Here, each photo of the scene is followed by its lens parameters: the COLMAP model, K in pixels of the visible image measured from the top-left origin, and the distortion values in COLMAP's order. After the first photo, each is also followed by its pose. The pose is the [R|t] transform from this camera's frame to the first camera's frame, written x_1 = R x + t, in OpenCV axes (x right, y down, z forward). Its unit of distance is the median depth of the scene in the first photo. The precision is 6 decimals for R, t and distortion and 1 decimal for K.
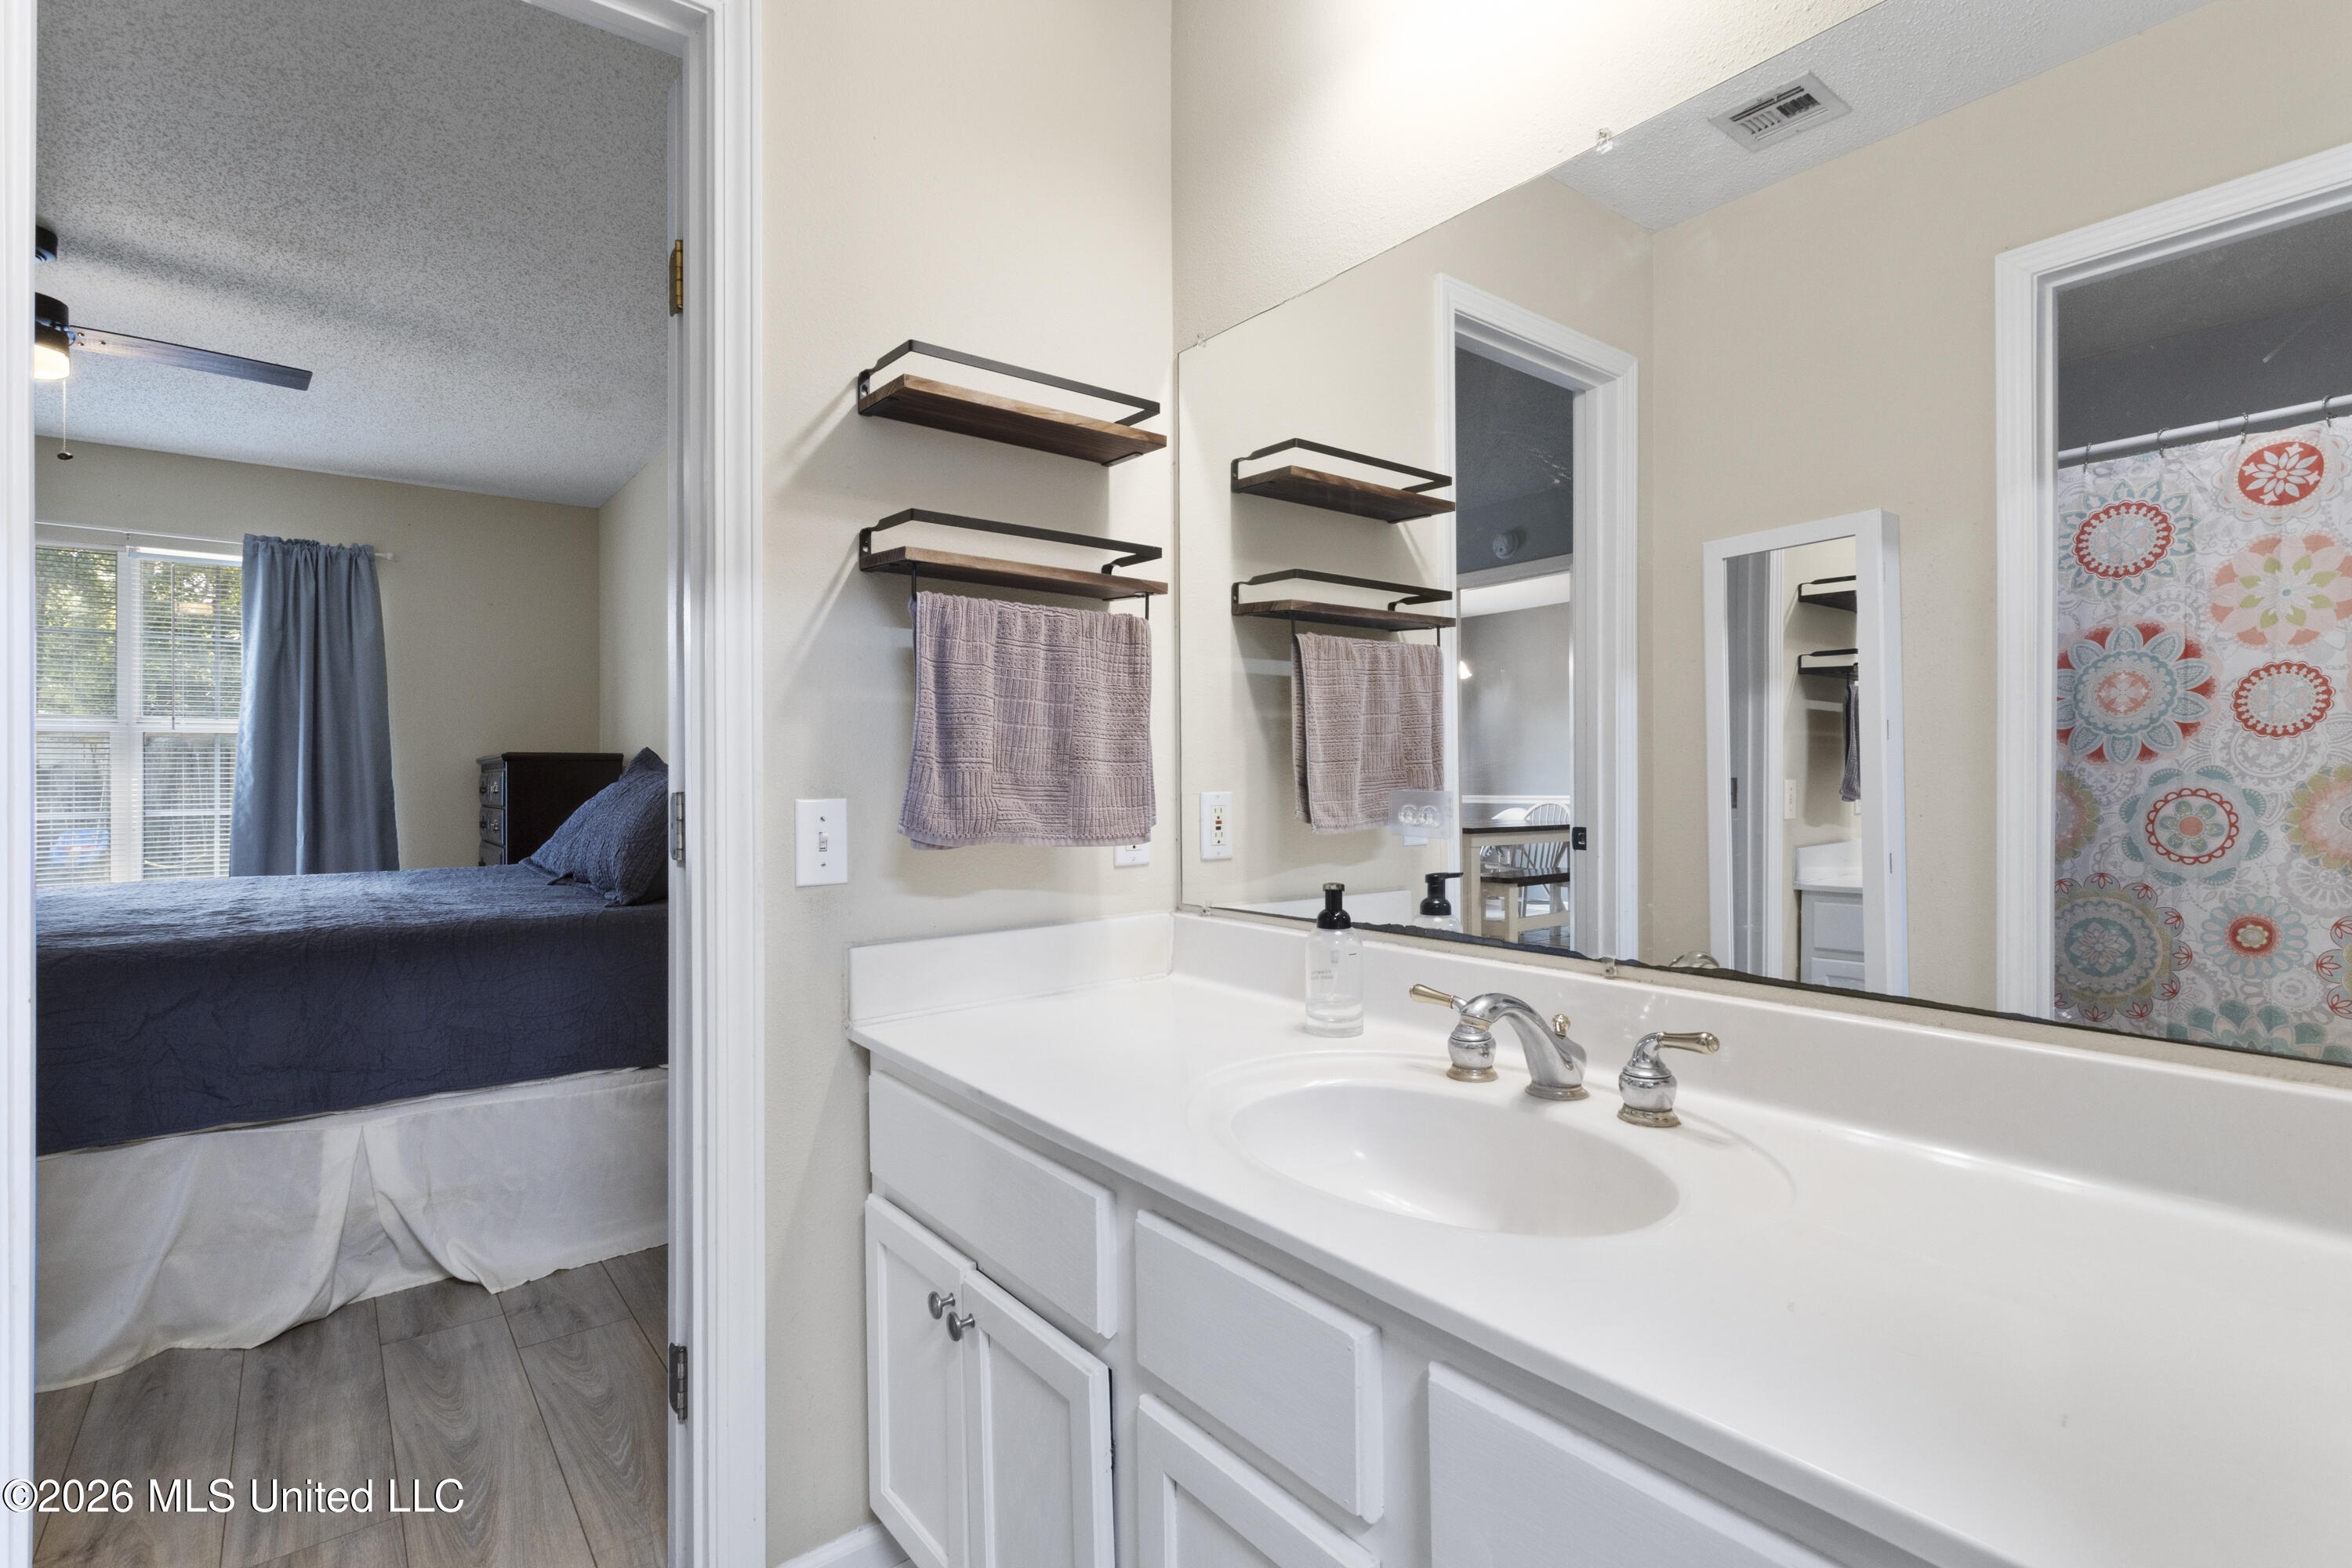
lens RADIAL K [[1105.9, 0, 1178.8], [0, 1105.9, 772.1], [0, 0, 1]] dist [0.003571, 0.000126]
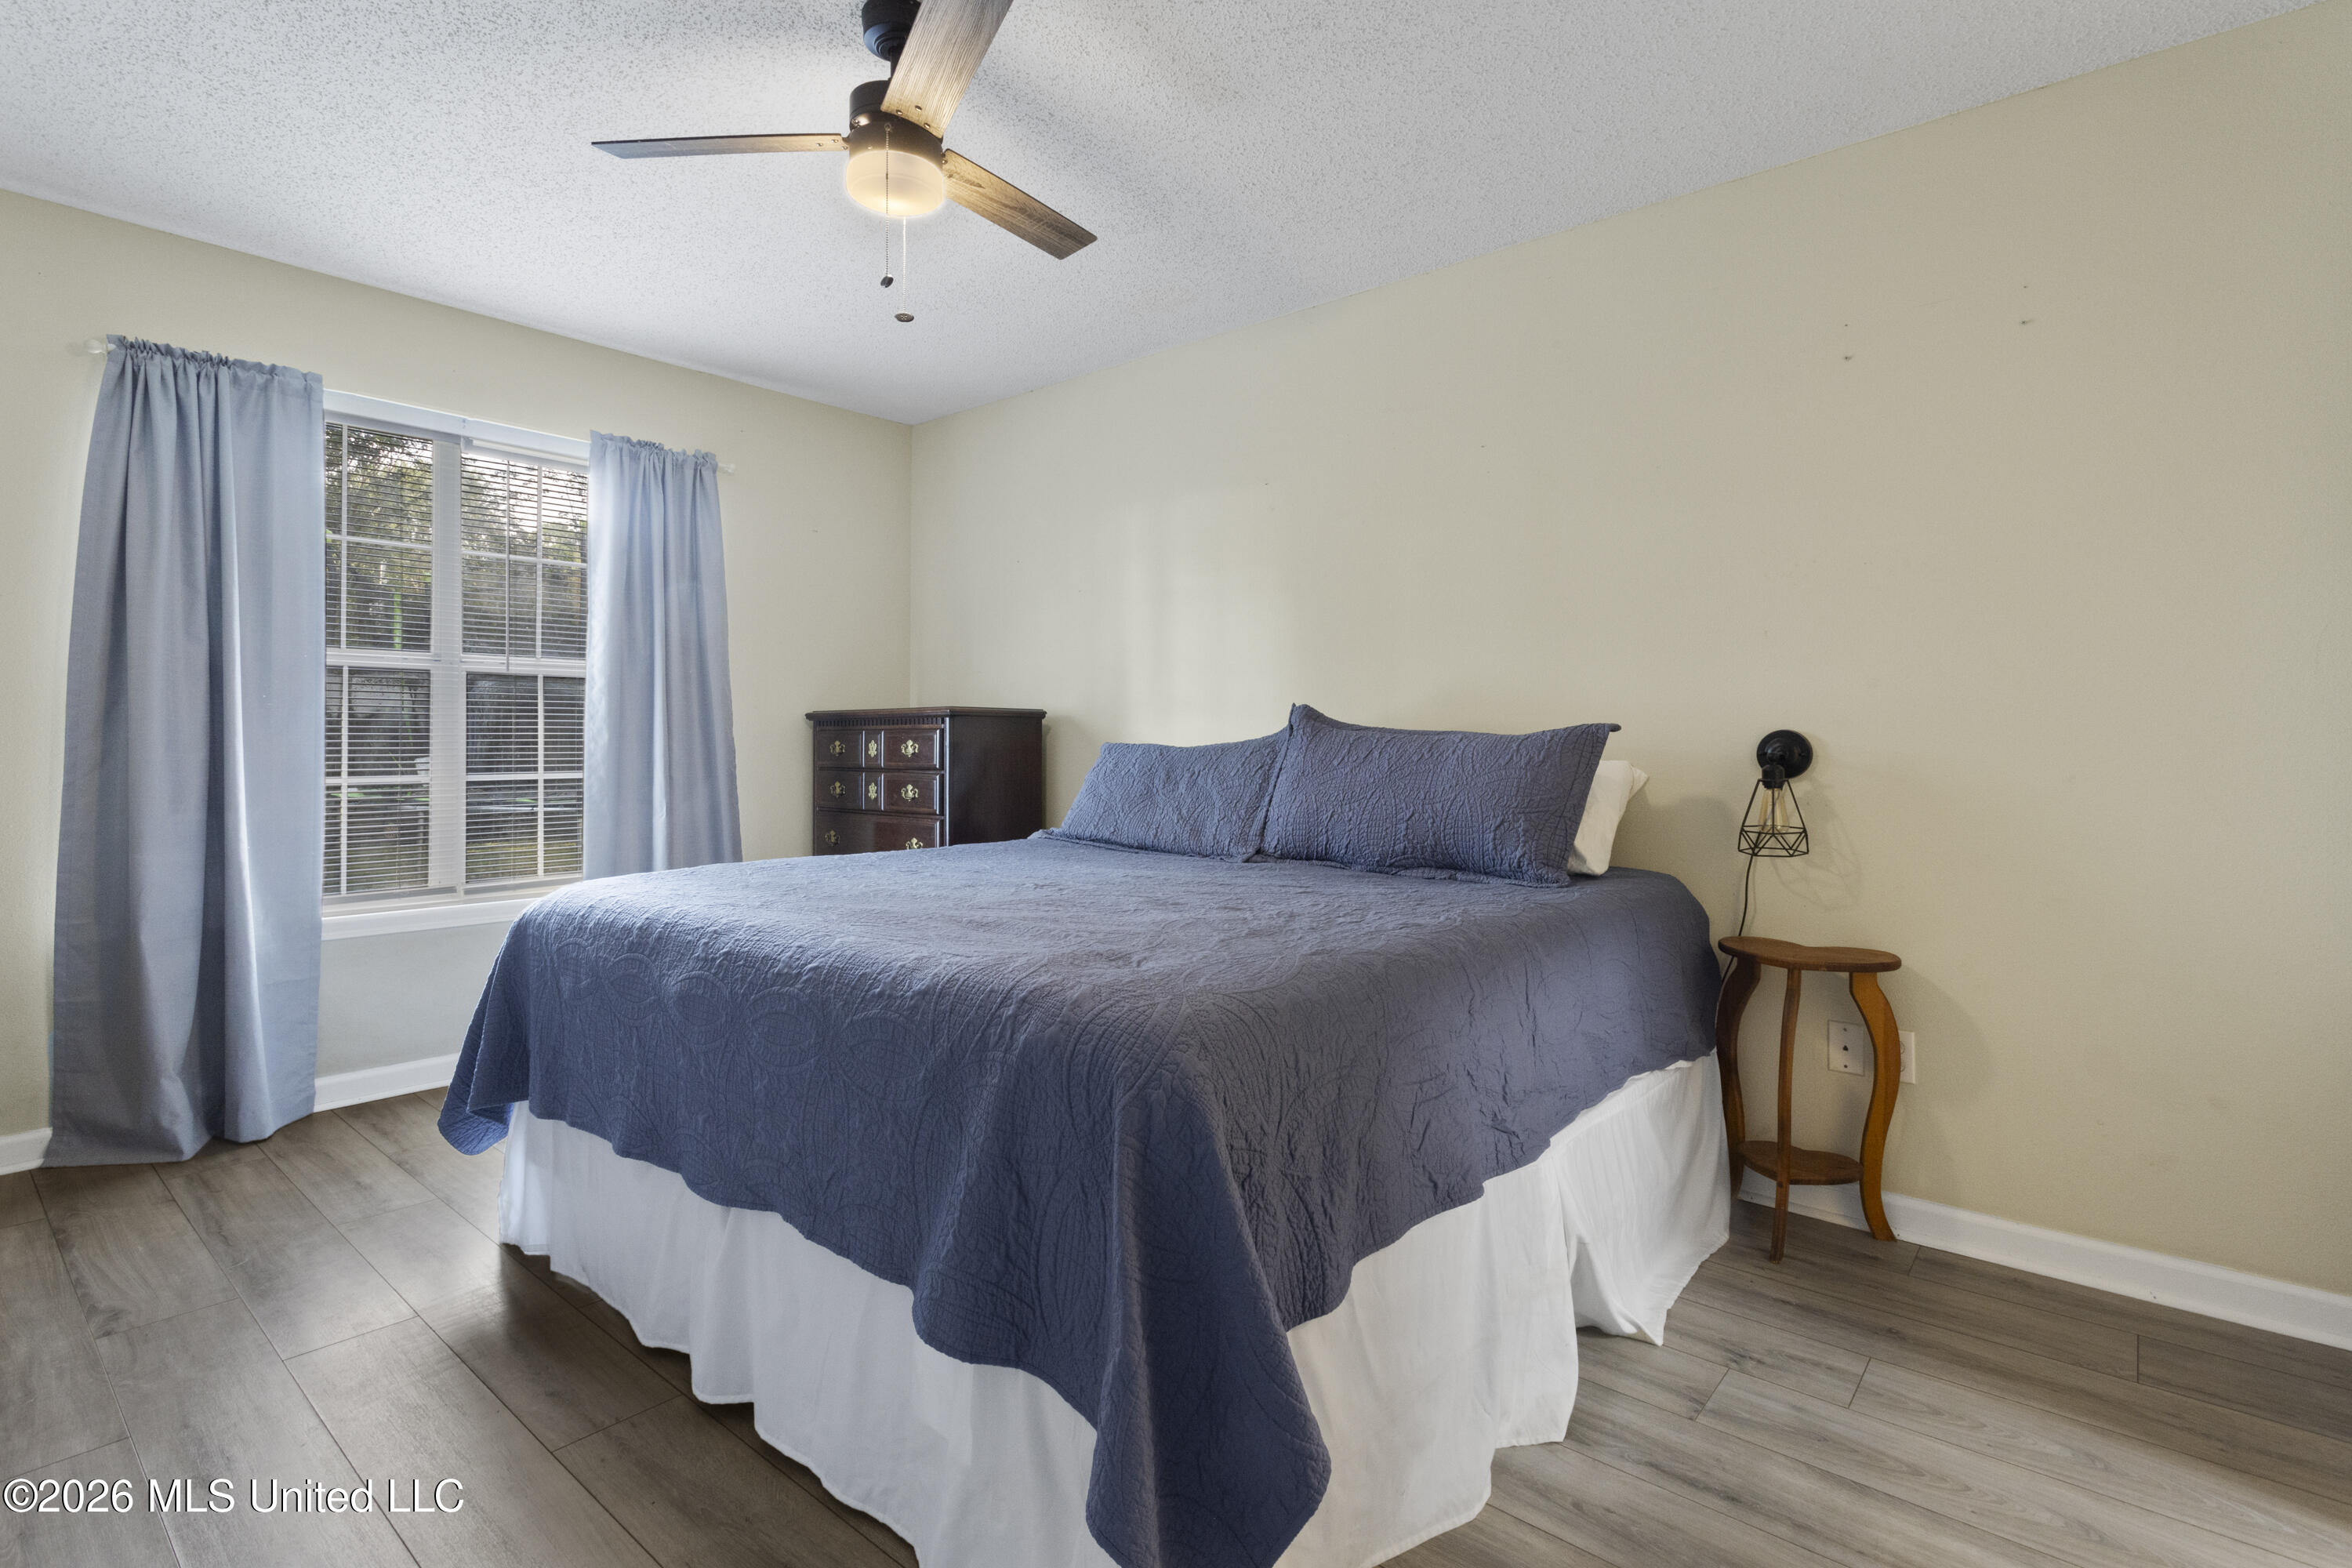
lens RADIAL K [[1117.9, 0, 1168.6], [0, 1117.9, 770.2], [0, 0, 1]] dist [-0.000736, 0.000300]
pose [[0.982782, 0.002180, 0.184755, -0.597737], [-0.009400, 0.999225, 0.038211, -0.003269], [-0.184529, -0.039290, 0.982041, 0.121062]]
